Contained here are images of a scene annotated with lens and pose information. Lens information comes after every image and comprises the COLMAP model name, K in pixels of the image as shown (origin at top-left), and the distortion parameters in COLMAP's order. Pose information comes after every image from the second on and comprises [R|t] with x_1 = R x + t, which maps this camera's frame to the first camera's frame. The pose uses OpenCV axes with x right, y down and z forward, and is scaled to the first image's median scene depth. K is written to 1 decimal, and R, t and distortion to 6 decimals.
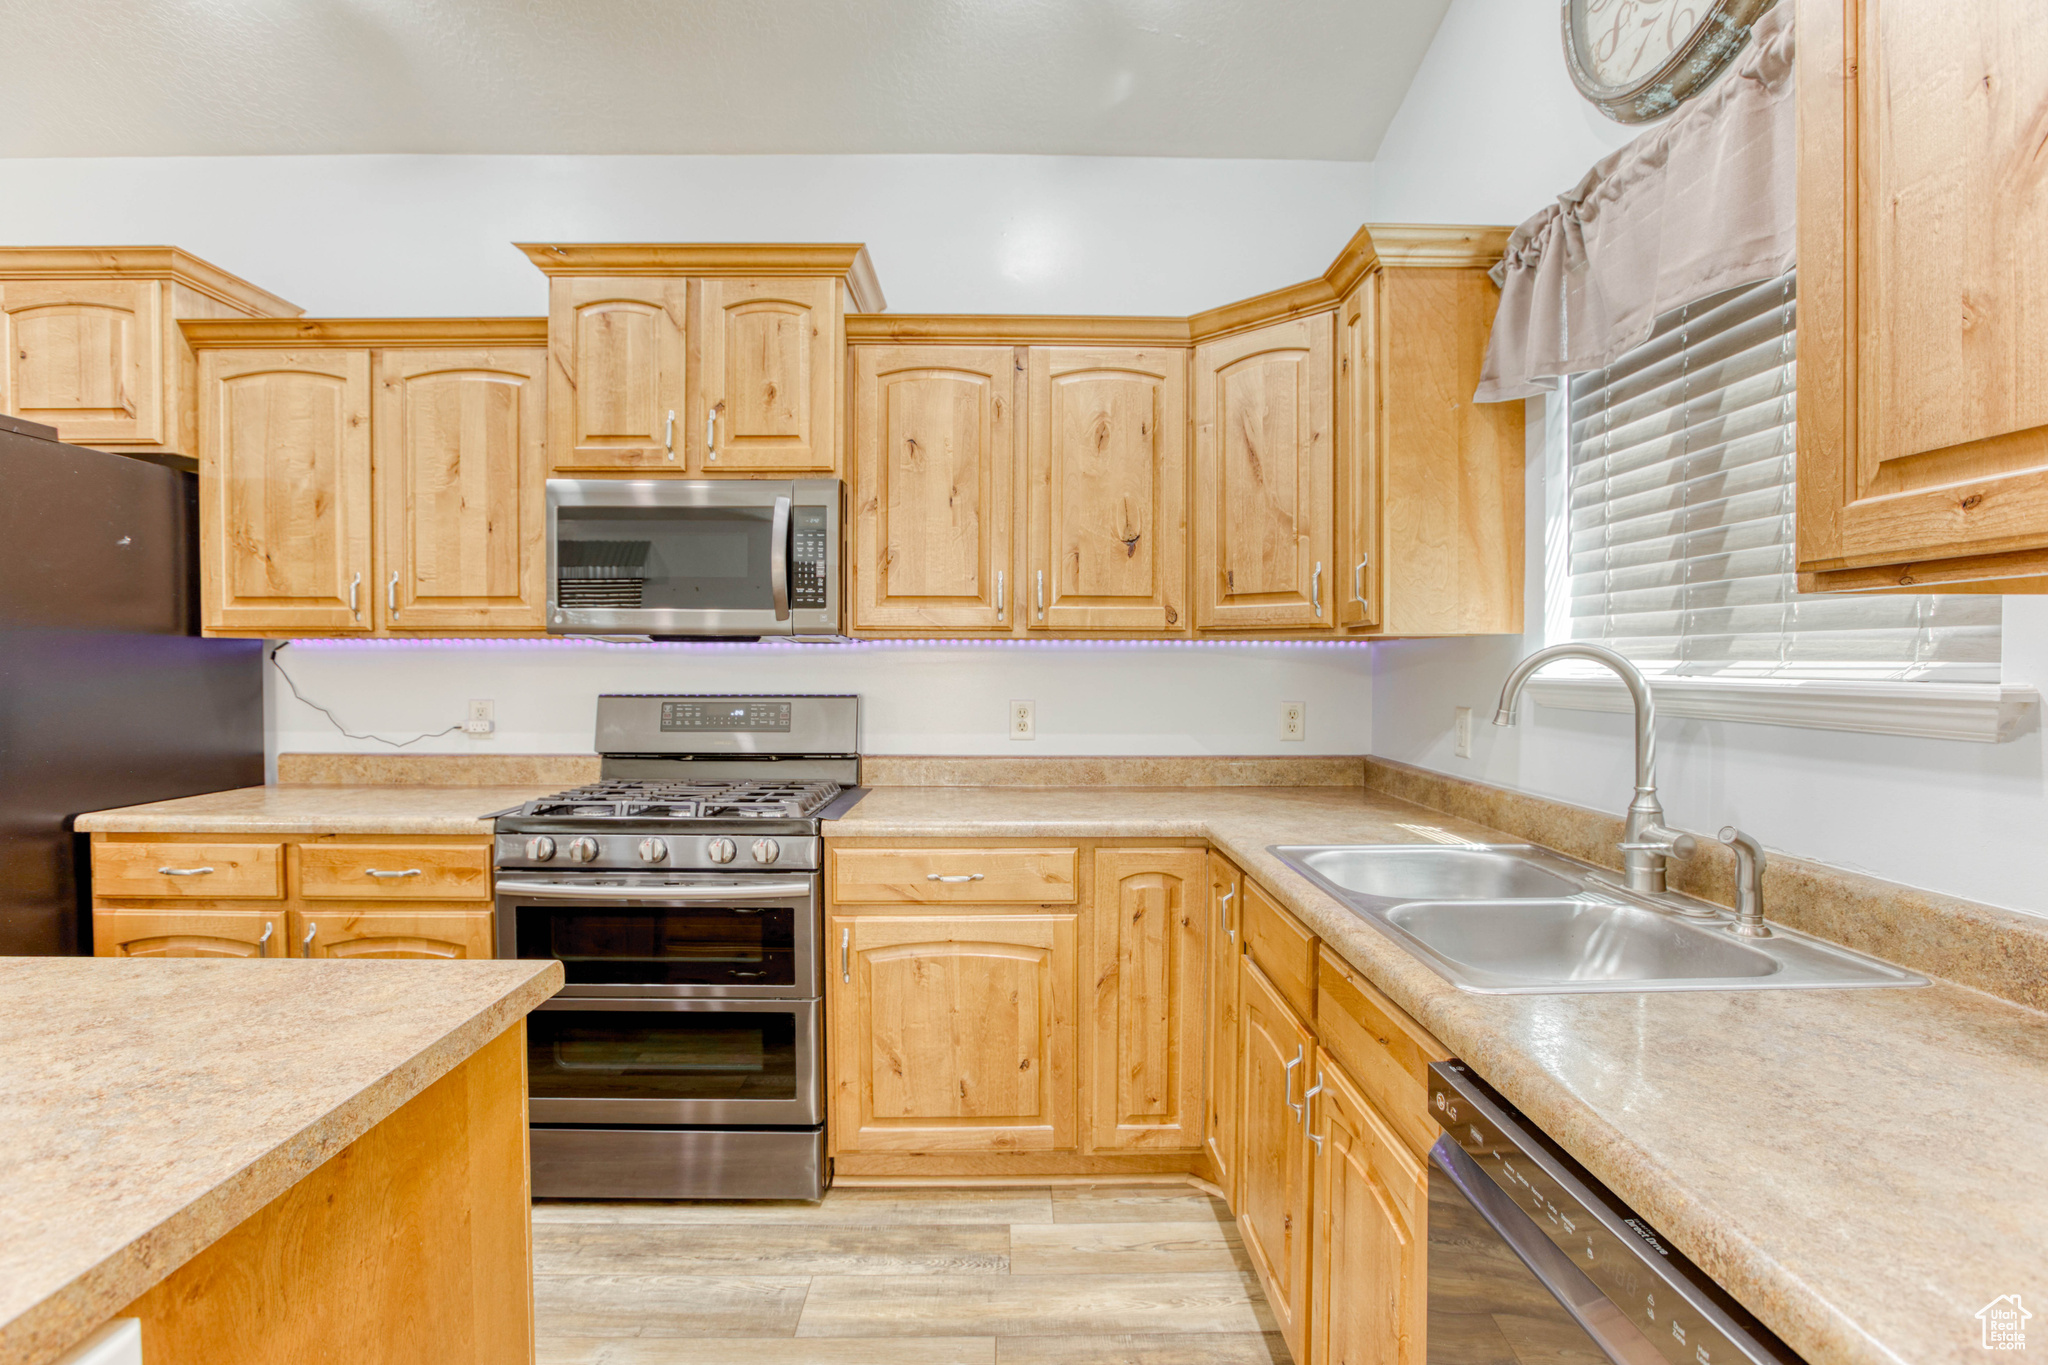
lens RADIAL K [[932.9, 0, 1019.0], [0, 932.9, 669.7], [0, 0, 1]] dist [-0.004865, -0.000221]
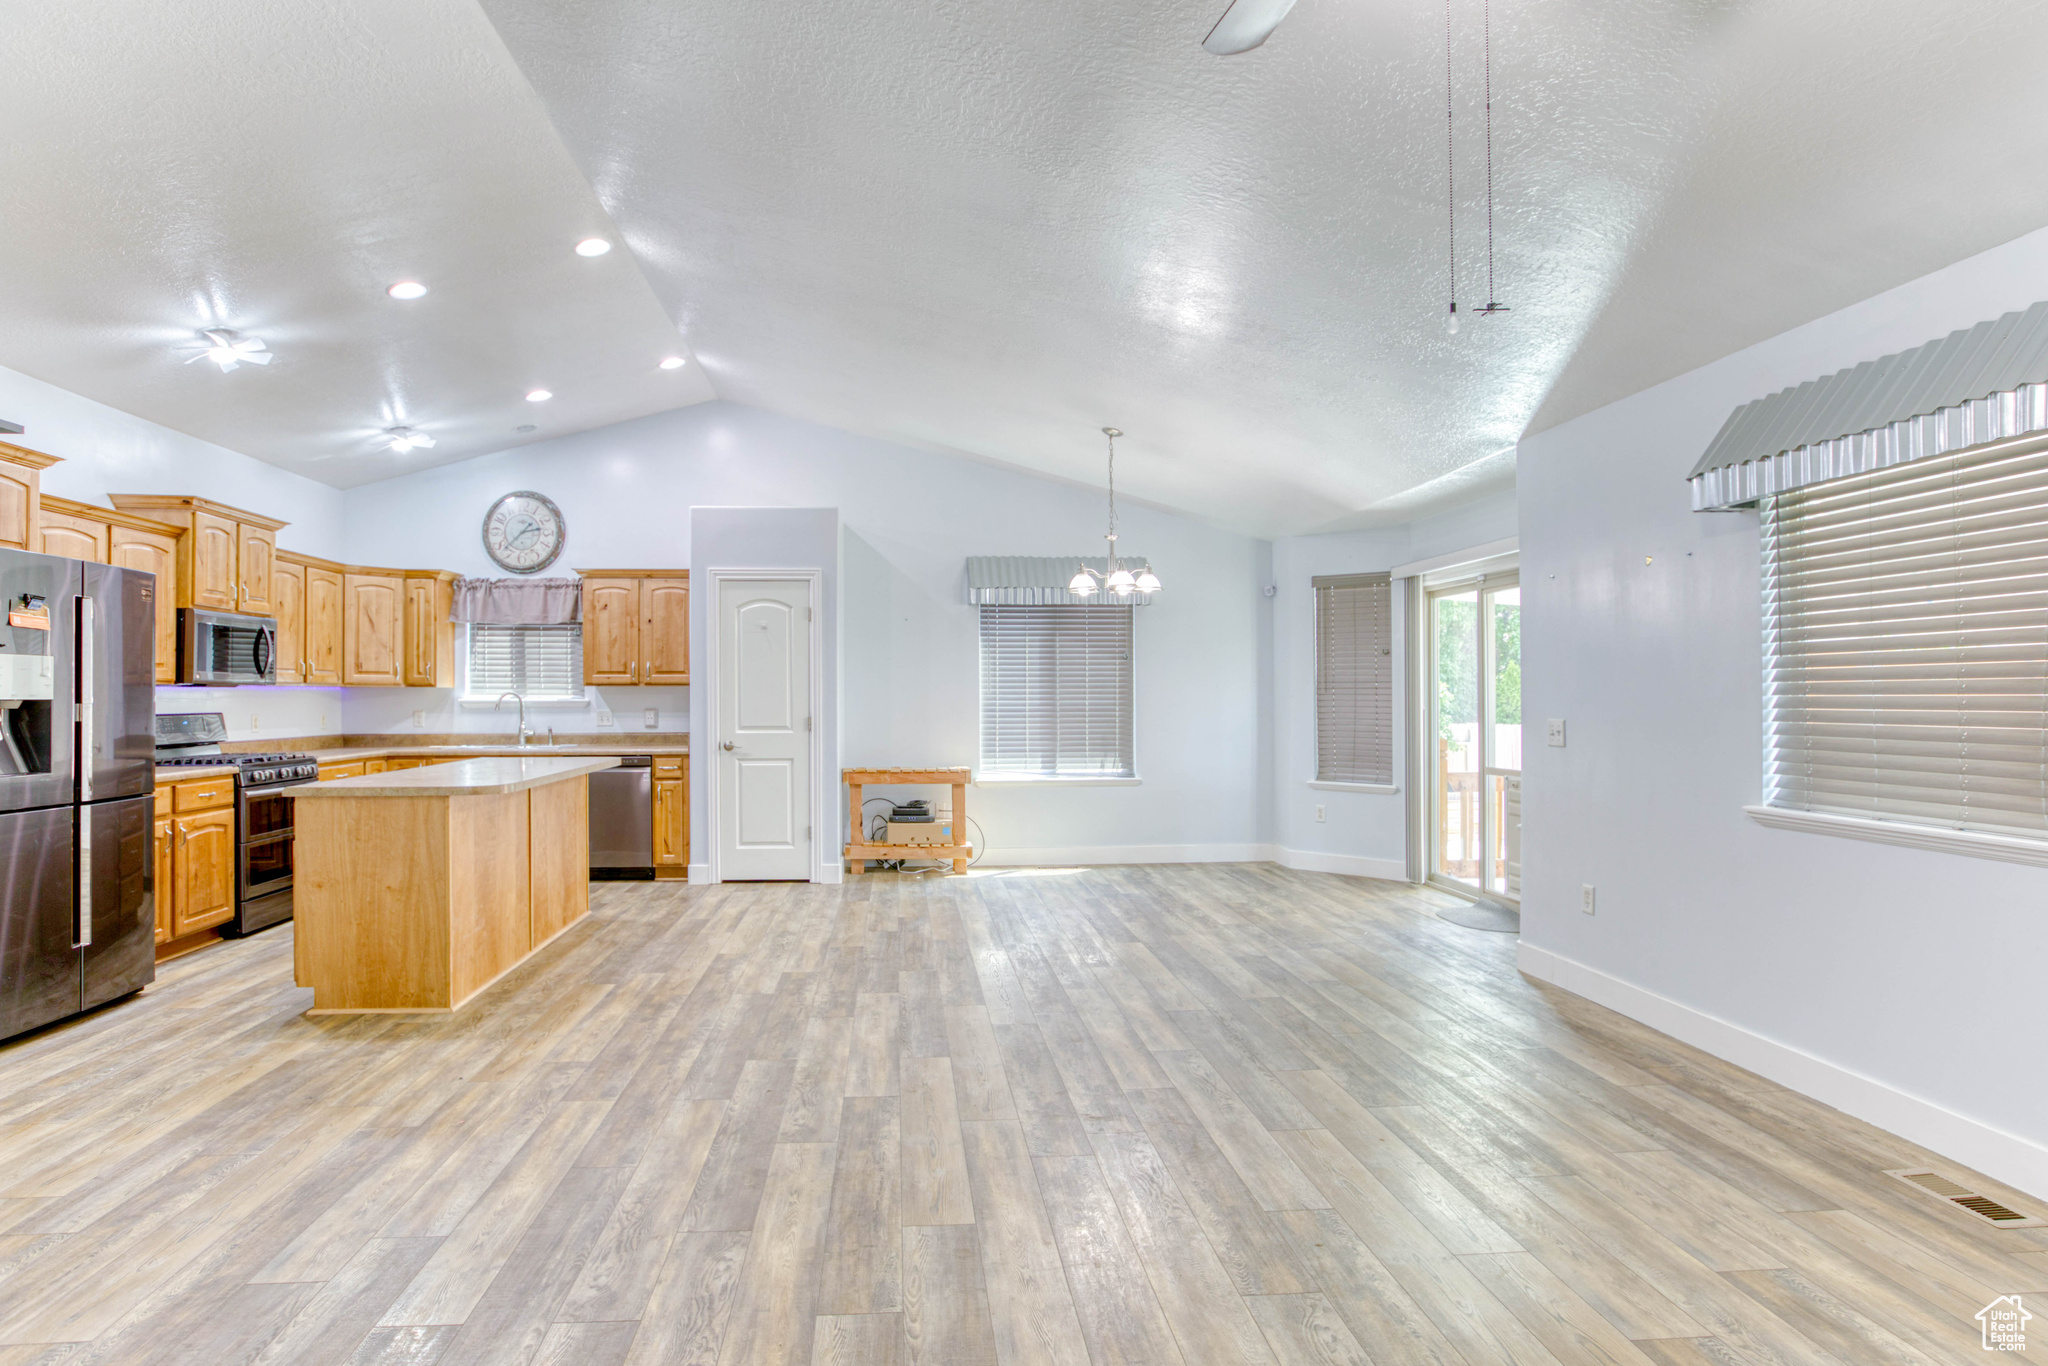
lens RADIAL K [[1071.2, 0, 1021.7], [0, 1071.2, 683.6], [0, 0, 1]] dist [-0.000965, -0.000192]
pose [[-0.114128, 0.008435, 0.993430, -3.128275], [0.010582, 0.999918, -0.007275, -0.001537], [-0.993410, 0.009682, -0.114207, -0.556645]]
